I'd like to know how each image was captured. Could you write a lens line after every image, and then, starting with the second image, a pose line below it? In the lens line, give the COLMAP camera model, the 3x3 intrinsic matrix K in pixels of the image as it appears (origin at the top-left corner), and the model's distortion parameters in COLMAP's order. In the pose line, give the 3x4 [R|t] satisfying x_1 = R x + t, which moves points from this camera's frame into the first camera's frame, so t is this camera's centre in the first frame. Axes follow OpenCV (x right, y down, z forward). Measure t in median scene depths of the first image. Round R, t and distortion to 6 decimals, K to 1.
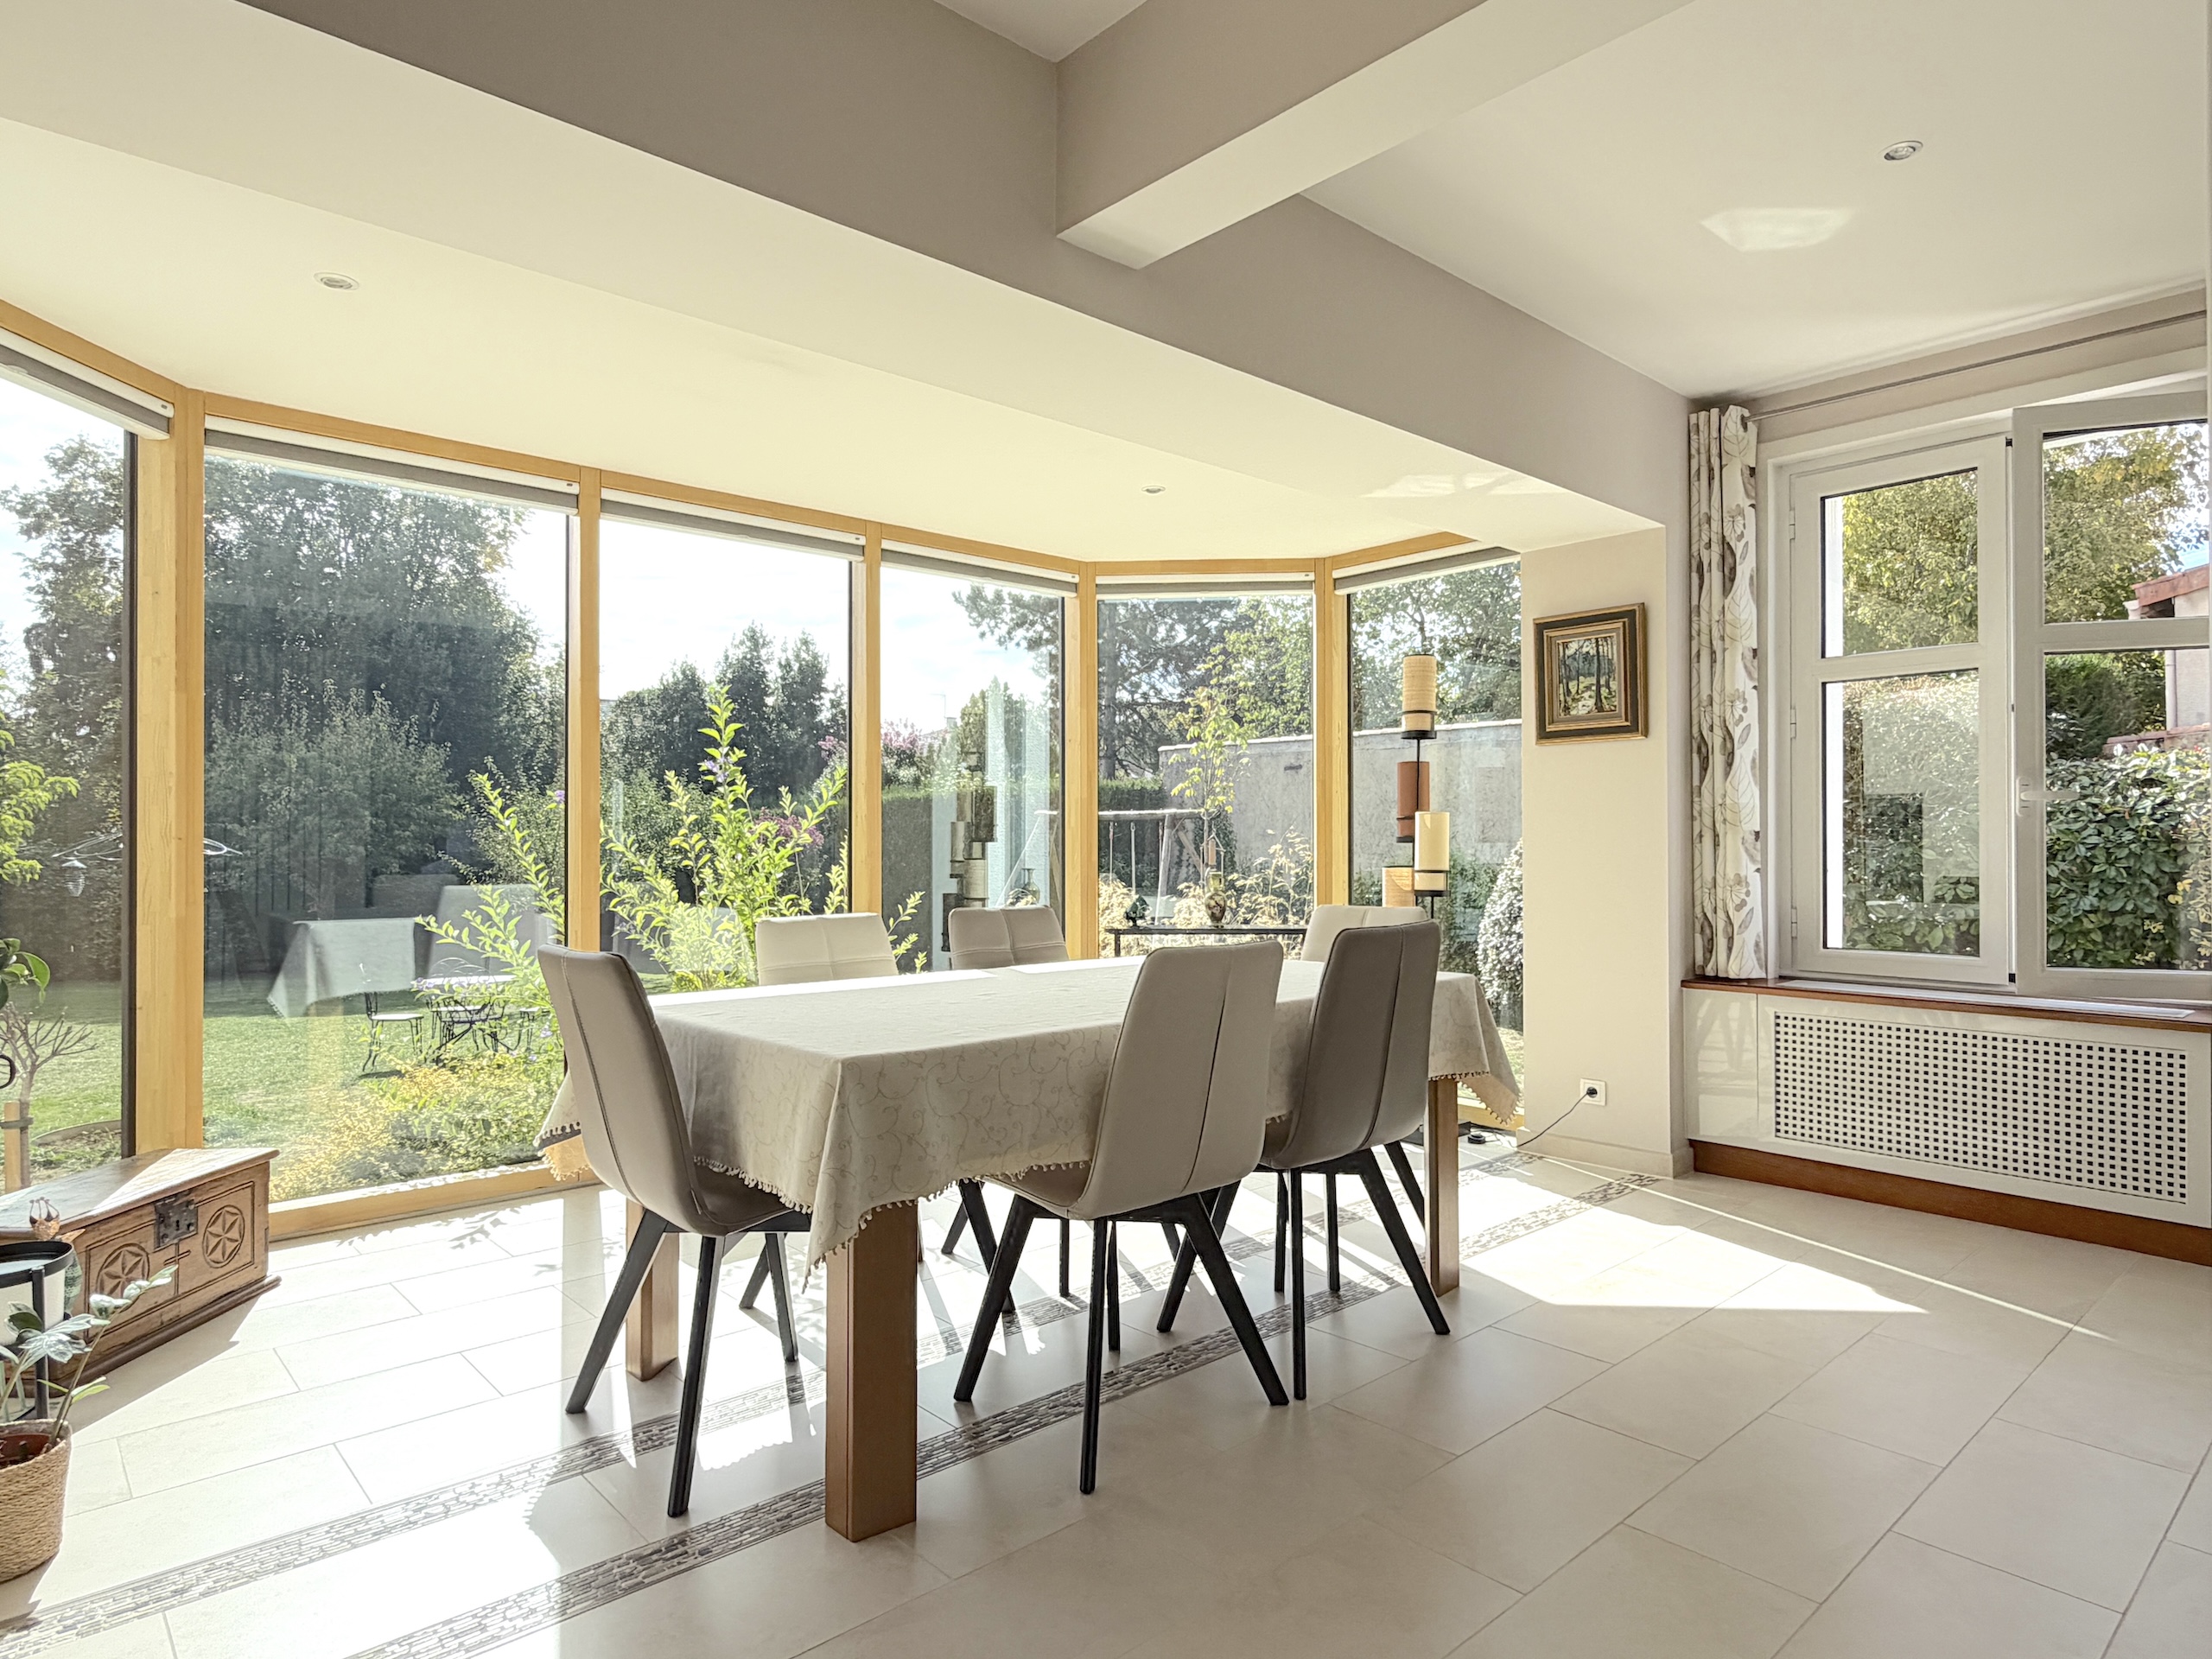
lens RADIAL K [[1264.0, 0, 1106.0], [0, 1264.0, 829.5], [0, 0, 1]] dist [-0.002308, -0.000393]
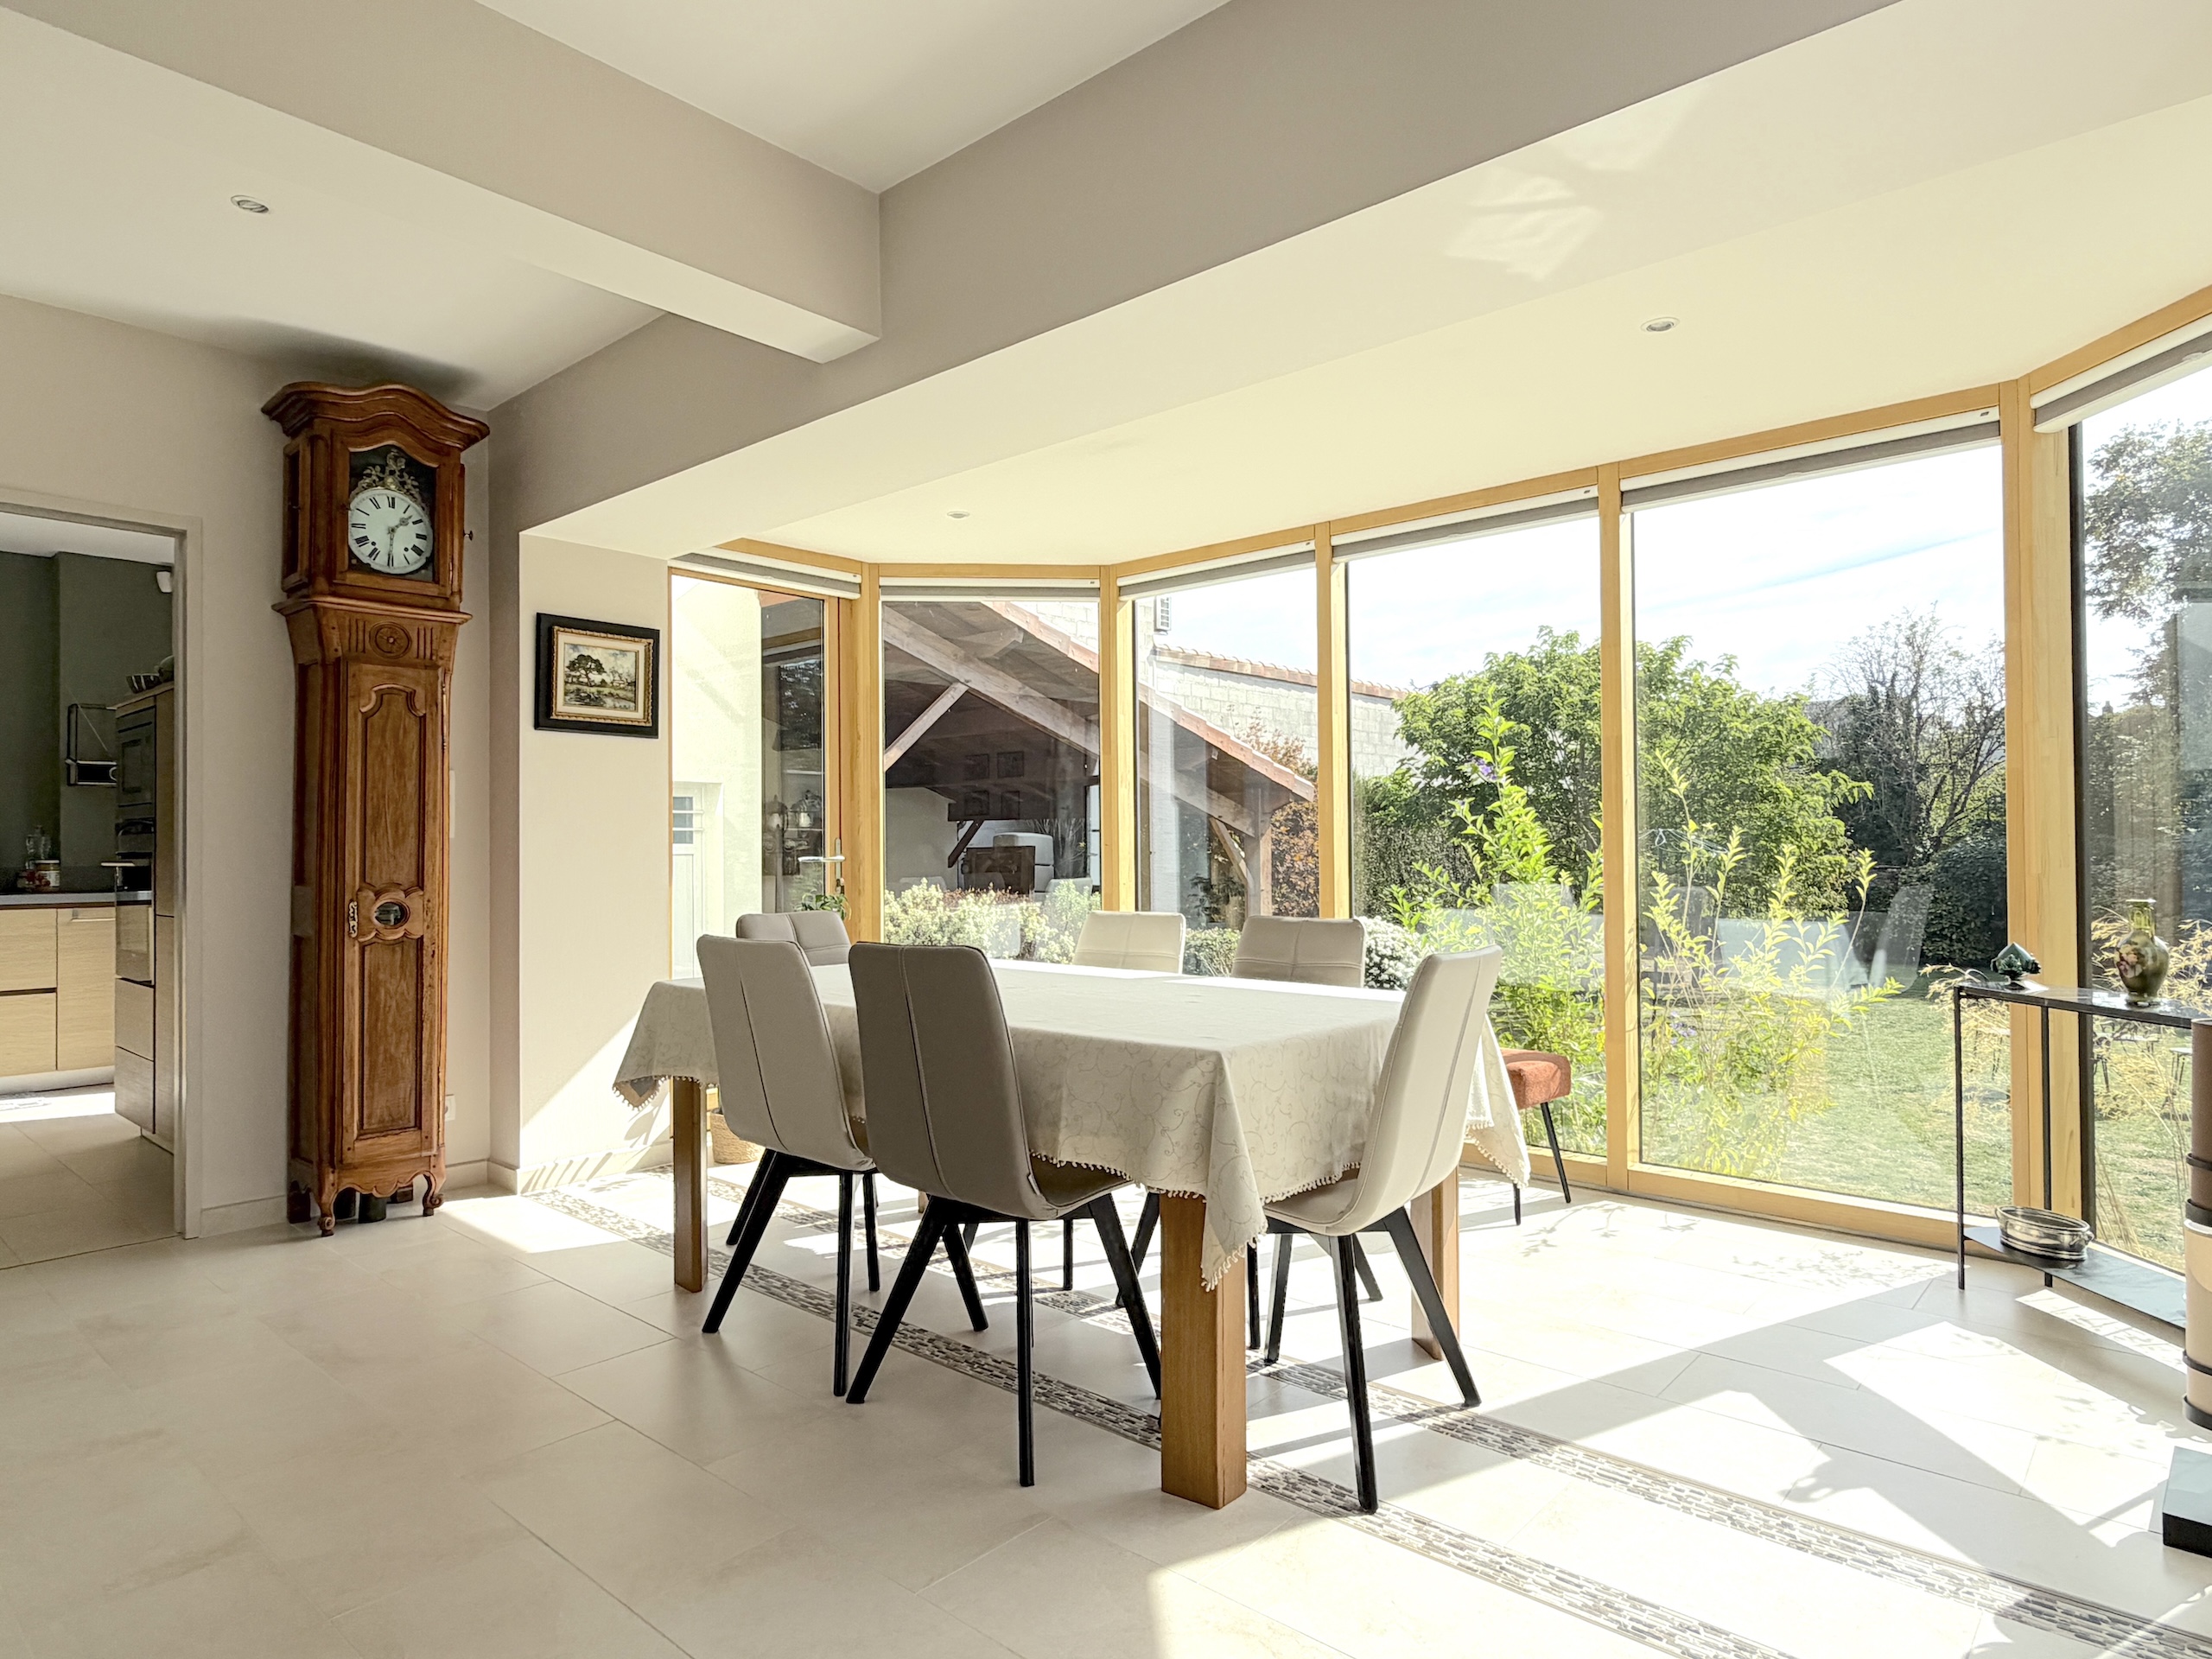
lens RADIAL K [[1264.0, 0, 1106.0], [0, 1264.0, 829.5], [0, 0, 1]] dist [-0.002308, -0.000393]
pose [[0.104131, -0.009563, -0.994518, 0.751777], [0.015429, 0.999849, -0.007998, 0.003073], [0.994444, -0.014512, 0.104263, 0.693483]]
